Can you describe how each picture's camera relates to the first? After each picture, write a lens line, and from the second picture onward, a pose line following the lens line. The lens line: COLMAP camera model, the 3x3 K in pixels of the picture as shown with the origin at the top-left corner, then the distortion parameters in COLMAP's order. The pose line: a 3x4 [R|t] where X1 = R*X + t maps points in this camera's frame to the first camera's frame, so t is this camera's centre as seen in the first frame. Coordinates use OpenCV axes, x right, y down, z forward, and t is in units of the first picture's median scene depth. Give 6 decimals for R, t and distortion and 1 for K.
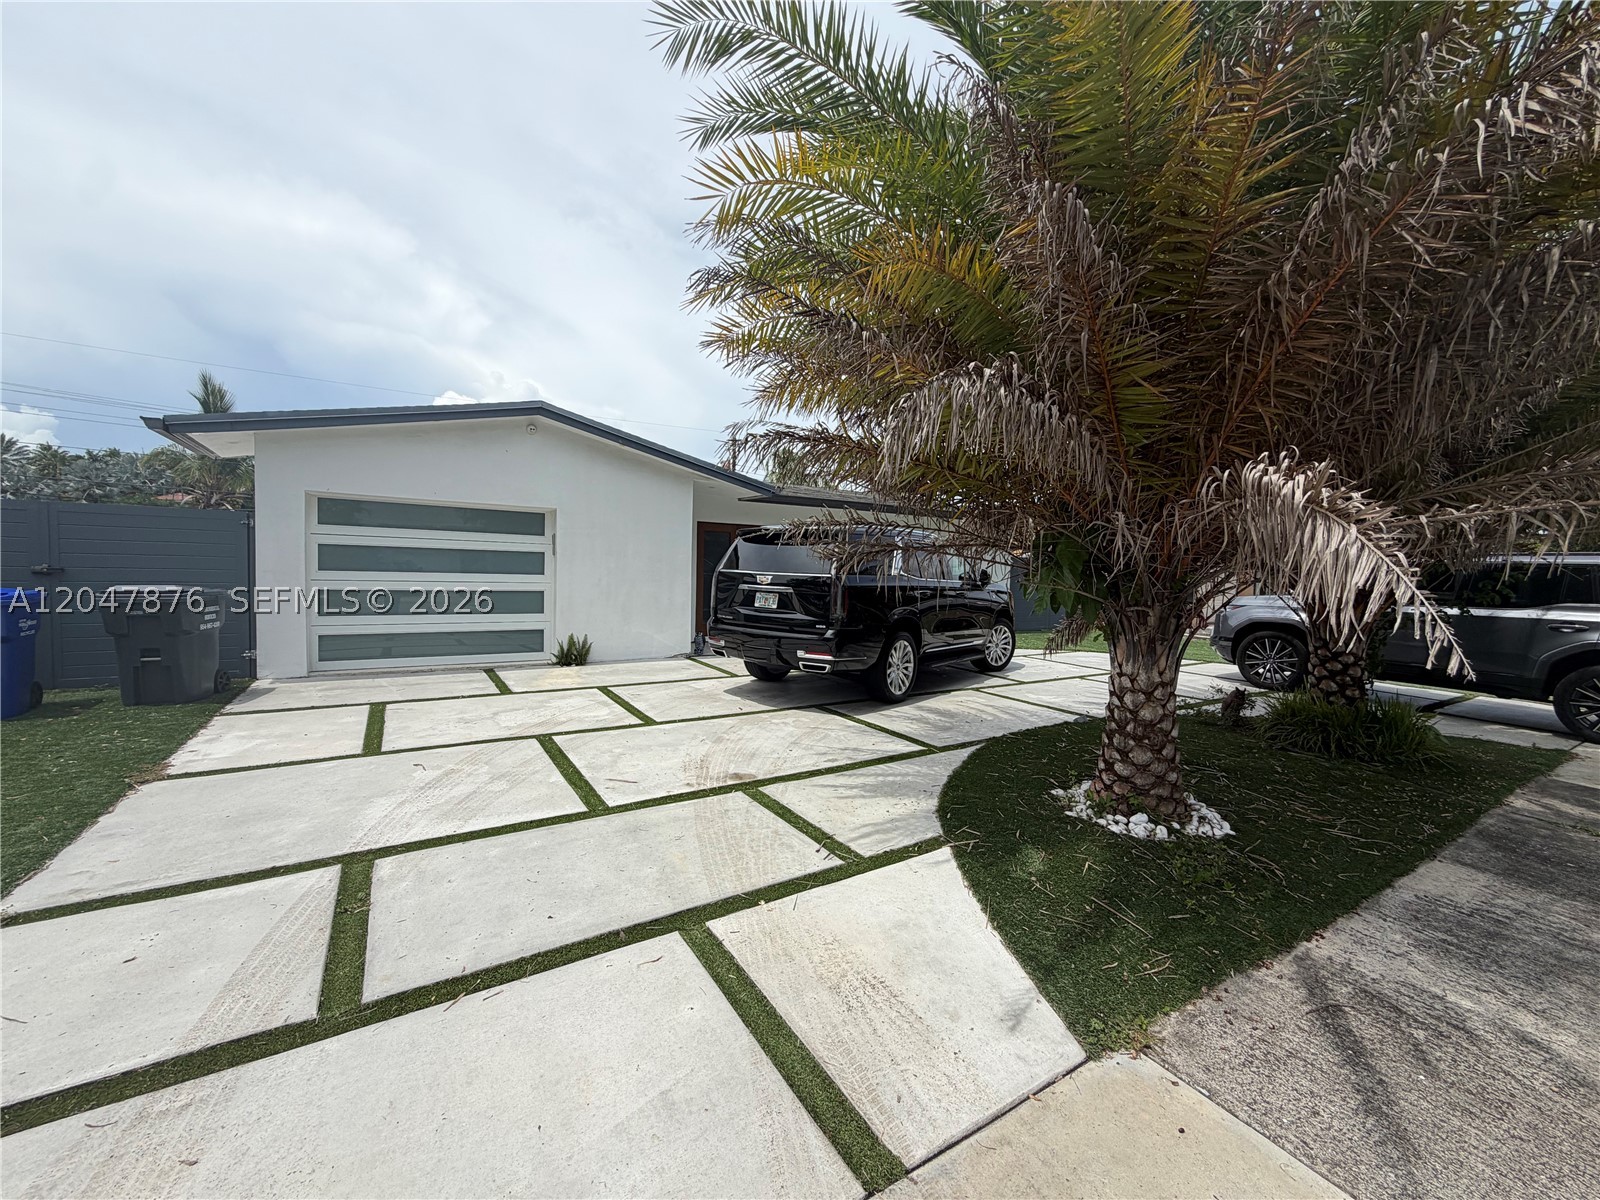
lens RADIAL K [[639.8, 0, 800.0], [0, 639.8, 600.0], [0, 0, 1]] dist [-0.009173, -0.000054]
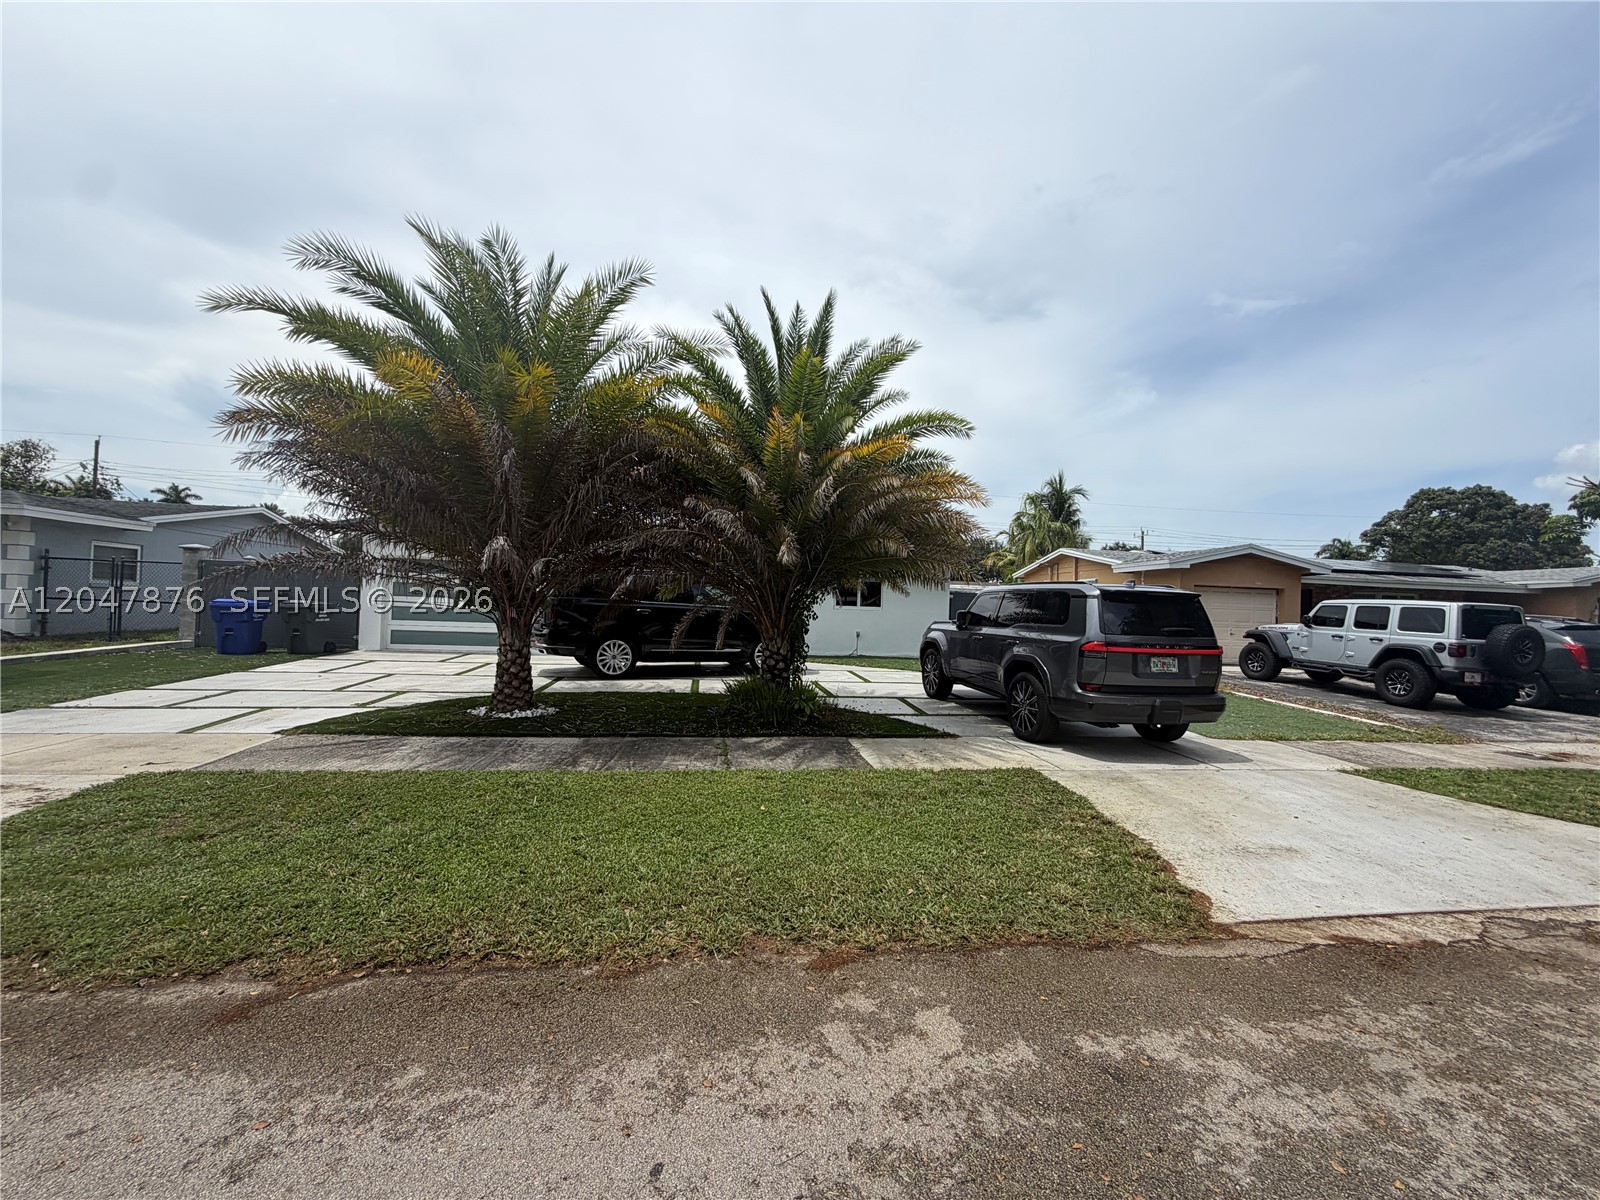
lens RADIAL K [[639.8, 0, 800.0], [0, 639.8, 600.0], [0, 0, 1]] dist [-0.009173, -0.000054]
pose [[0.918866, 0.011045, -0.394415, 1.216005], [-0.034577, 0.998017, -0.052607, 0.025880], [0.393052, 0.061976, 0.917425, -0.315803]]
